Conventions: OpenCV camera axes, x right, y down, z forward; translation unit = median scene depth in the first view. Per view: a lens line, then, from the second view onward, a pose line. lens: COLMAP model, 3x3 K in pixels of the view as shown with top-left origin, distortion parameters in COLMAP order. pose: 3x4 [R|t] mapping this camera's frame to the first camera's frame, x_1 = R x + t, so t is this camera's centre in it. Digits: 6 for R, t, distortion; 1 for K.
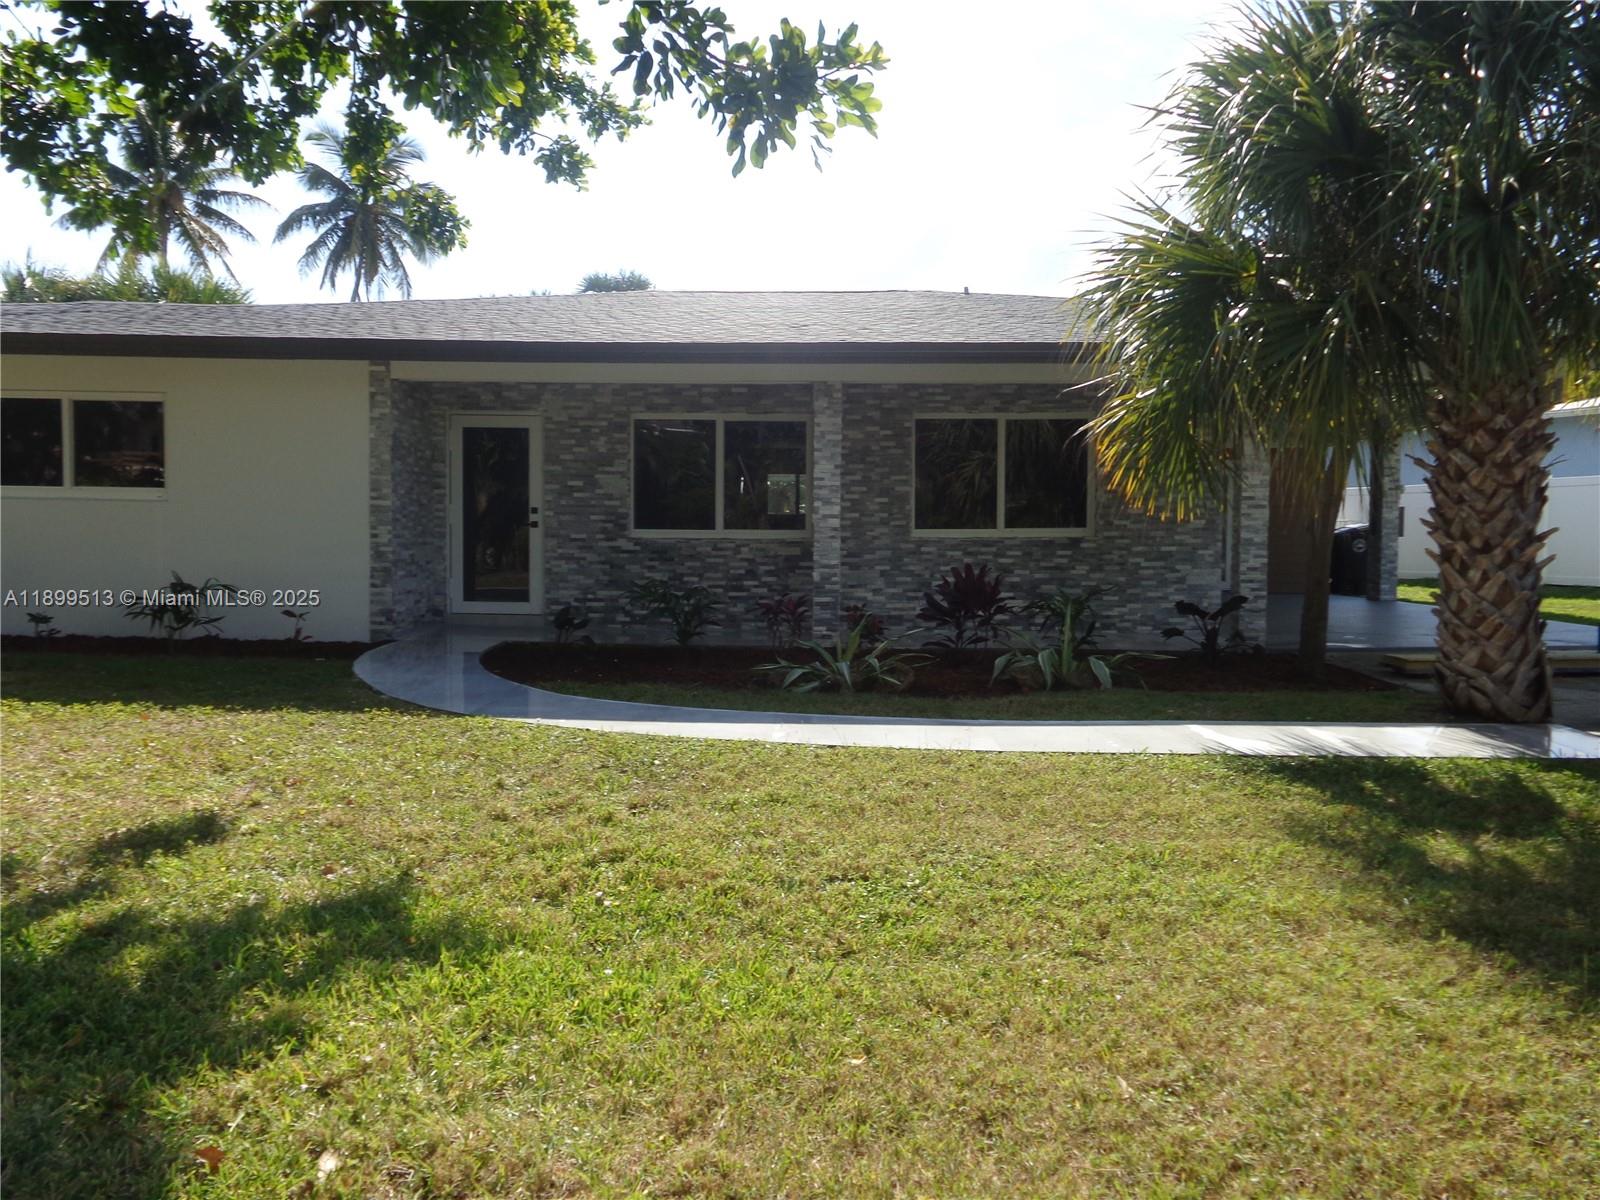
lens RADIAL K [[1249.5, 0, 831.8], [0, 1249.5, 600.5], [0, 0, 1]] dist [0.076126, 0.002186]
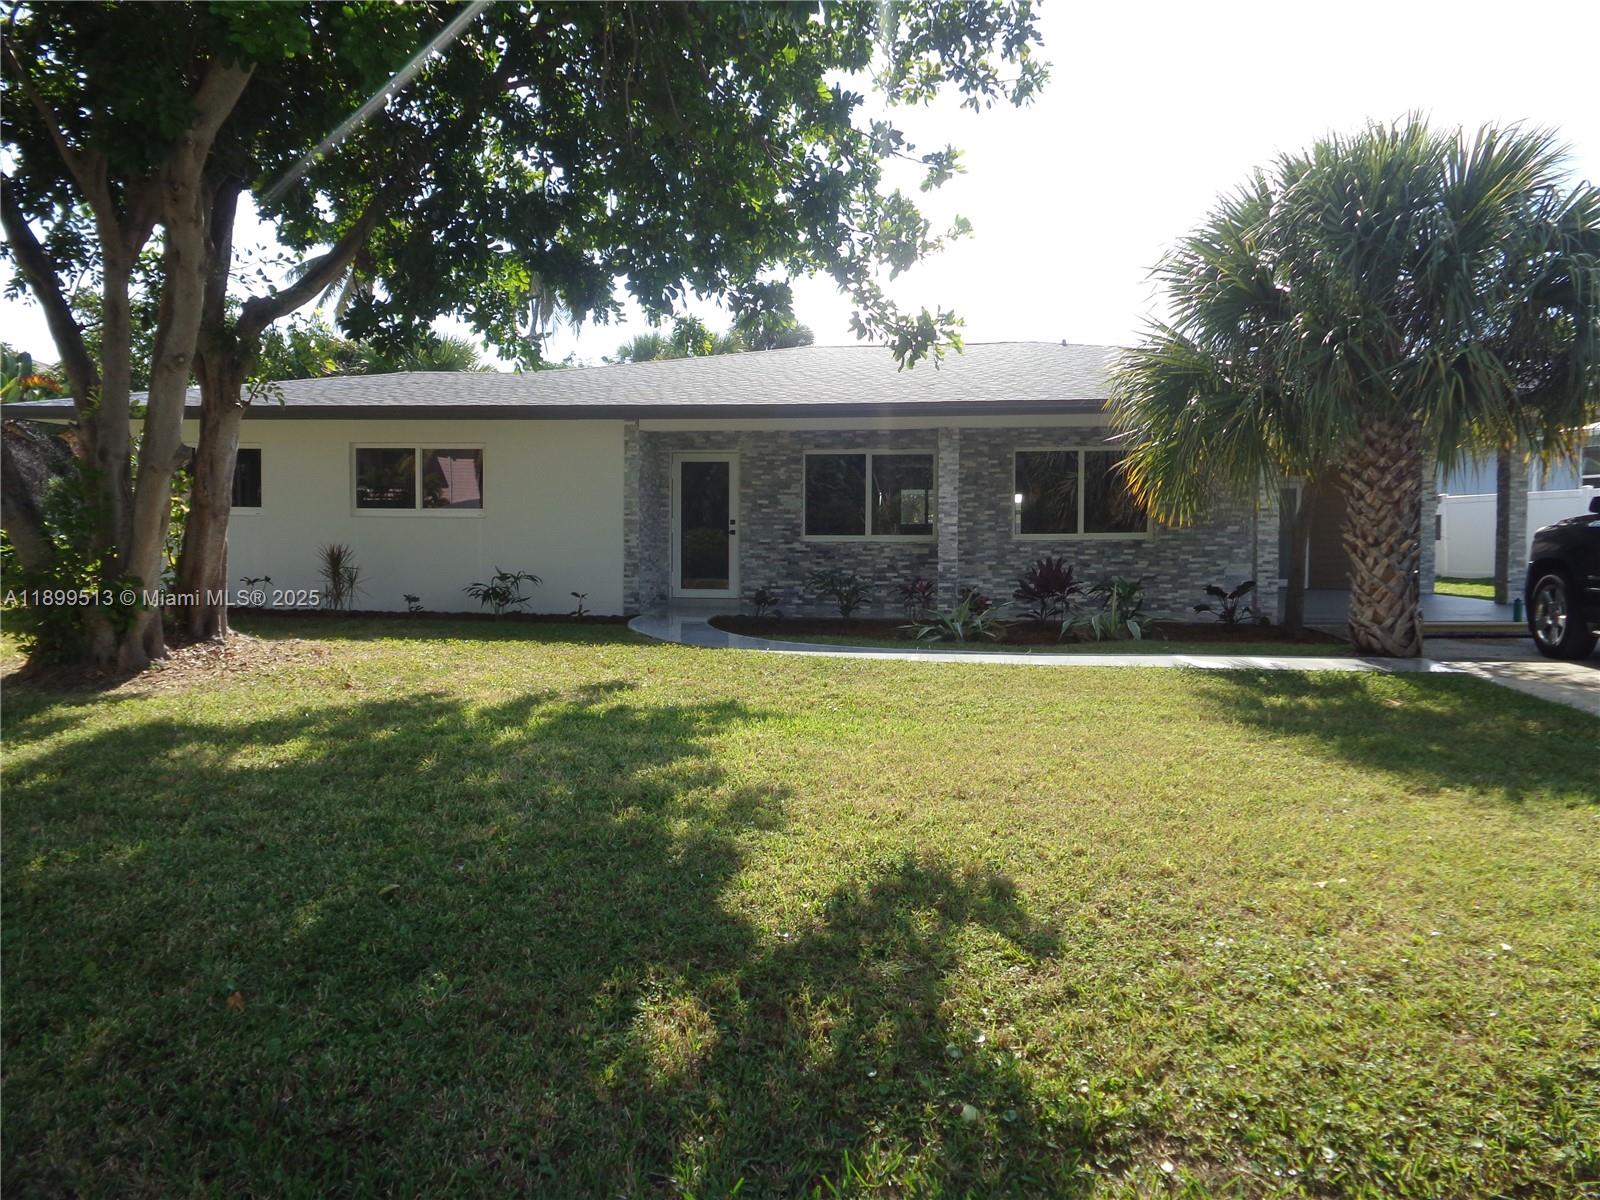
lens RADIAL K [[1258.7, 0, 800.0], [0, 1258.7, 600.0], [0, 0, 1]] dist [0.012621, 0.007574]
pose [[0.992005, 0.001517, -0.126191, 0.009549], [-0.002591, 0.999962, -0.008348, 0.027581], [0.126174, 0.008609, 0.991971, -0.394879]]
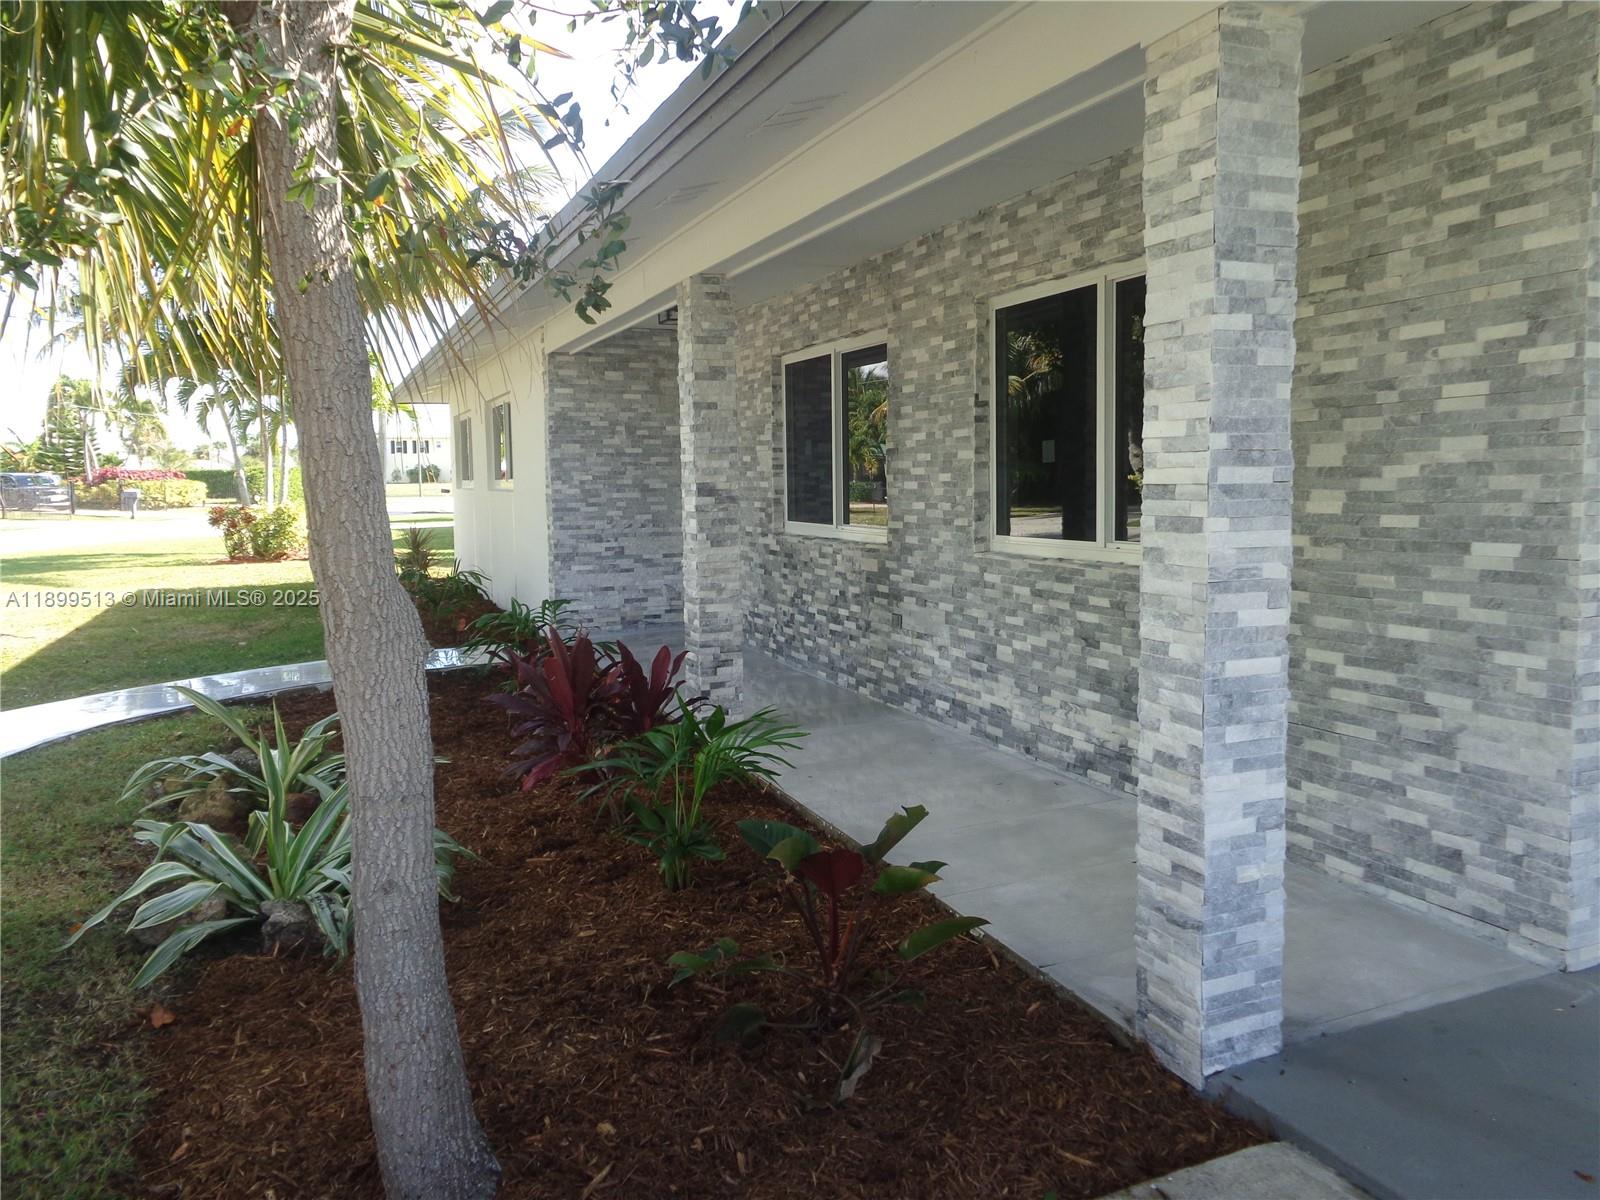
lens RADIAL K [[1206.9, 0, 800.0], [0, 1206.9, 600.0], [0, 0, 1]] dist [0.002841, 0.001481]
pose [[0.355647, 0.088730, -0.930399, 0.535891], [-0.024471, 0.996026, 0.085634, -0.077710], [0.934300, -0.007687, 0.356405, 0.834593]]
